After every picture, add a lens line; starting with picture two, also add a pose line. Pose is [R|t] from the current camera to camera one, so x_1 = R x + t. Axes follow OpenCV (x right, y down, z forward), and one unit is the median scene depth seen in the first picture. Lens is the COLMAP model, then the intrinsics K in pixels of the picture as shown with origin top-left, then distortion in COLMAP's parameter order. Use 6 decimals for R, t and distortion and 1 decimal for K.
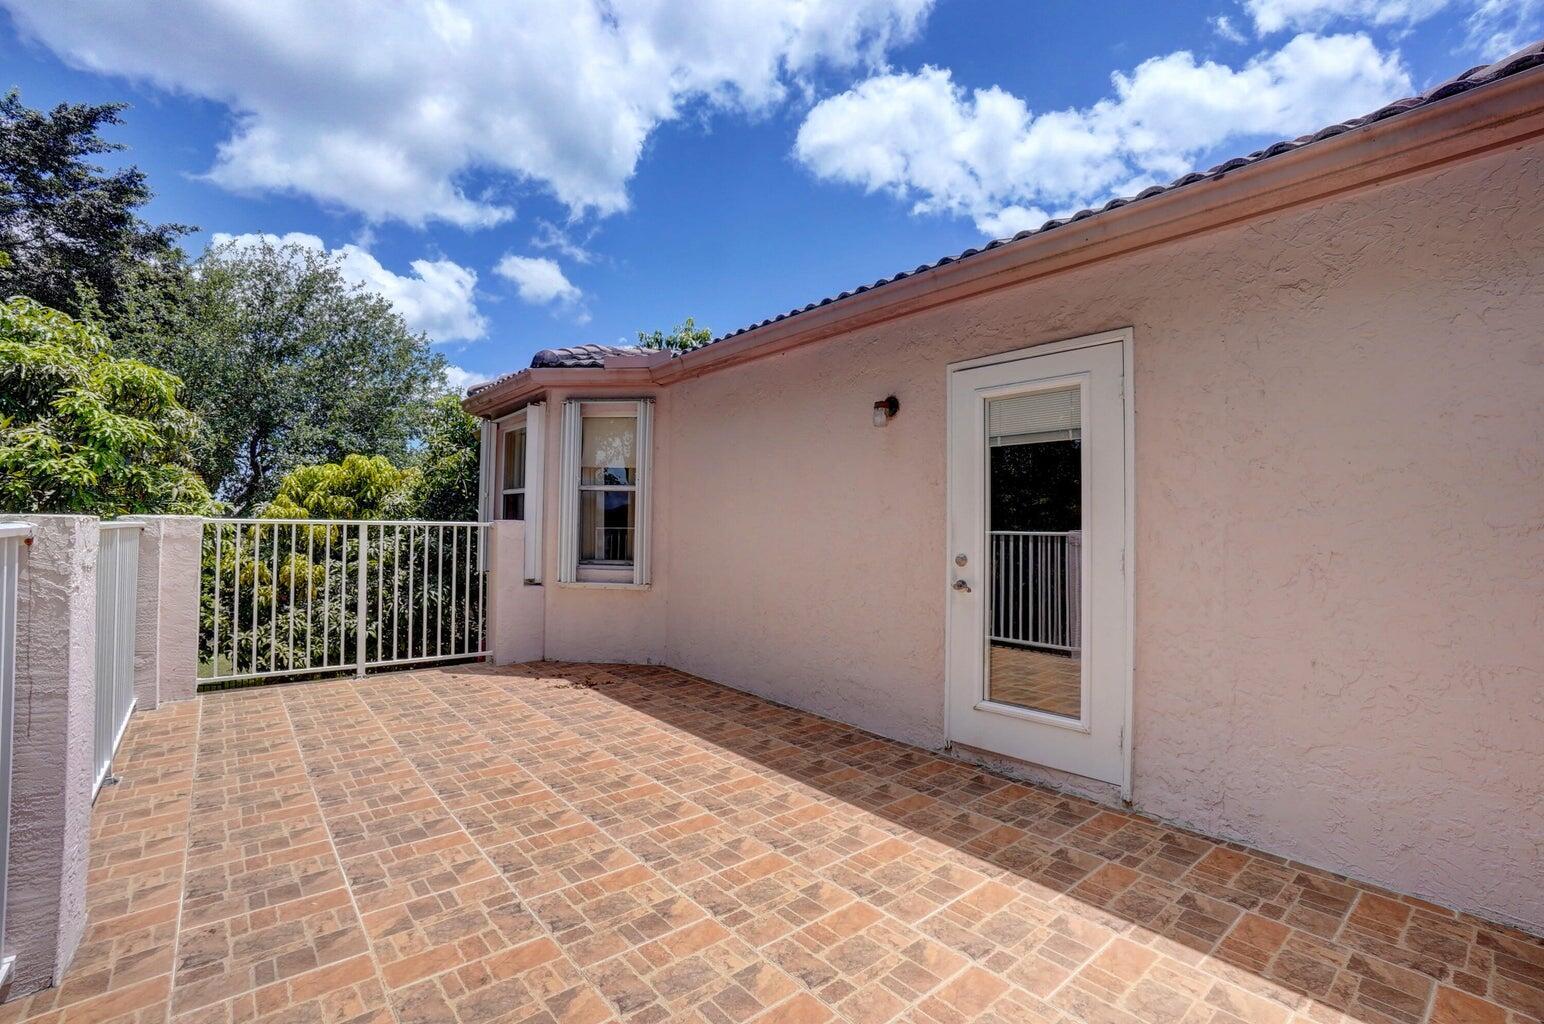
lens RADIAL K [[683.6, 0, 769.3], [0, 683.6, 507.3], [0, 0, 1]] dist [-0.063066, 0.021446]
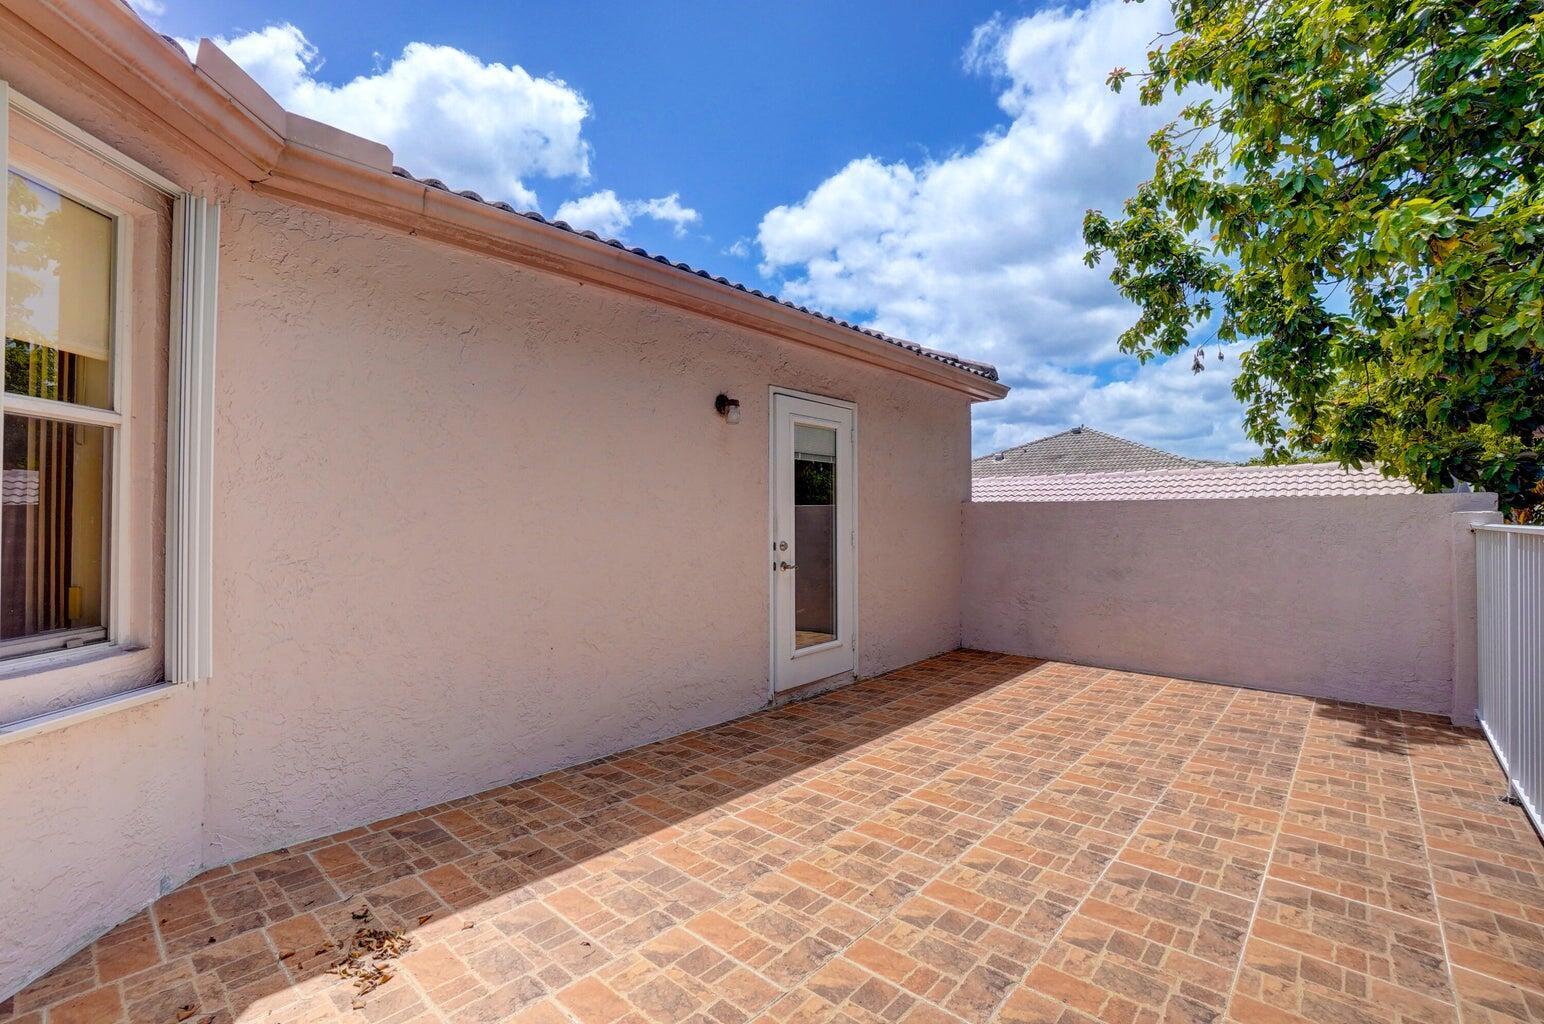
lens RADIAL K [[683.6, 0, 769.3], [0, 683.6, 507.3], [0, 0, 1]] dist [-0.063066, 0.021446]
pose [[-0.142501, 0.003868, 0.989787, -1.044473], [-0.029101, 0.999544, -0.008096, 0.018229], [-0.989367, -0.029958, -0.142324, 1.302786]]
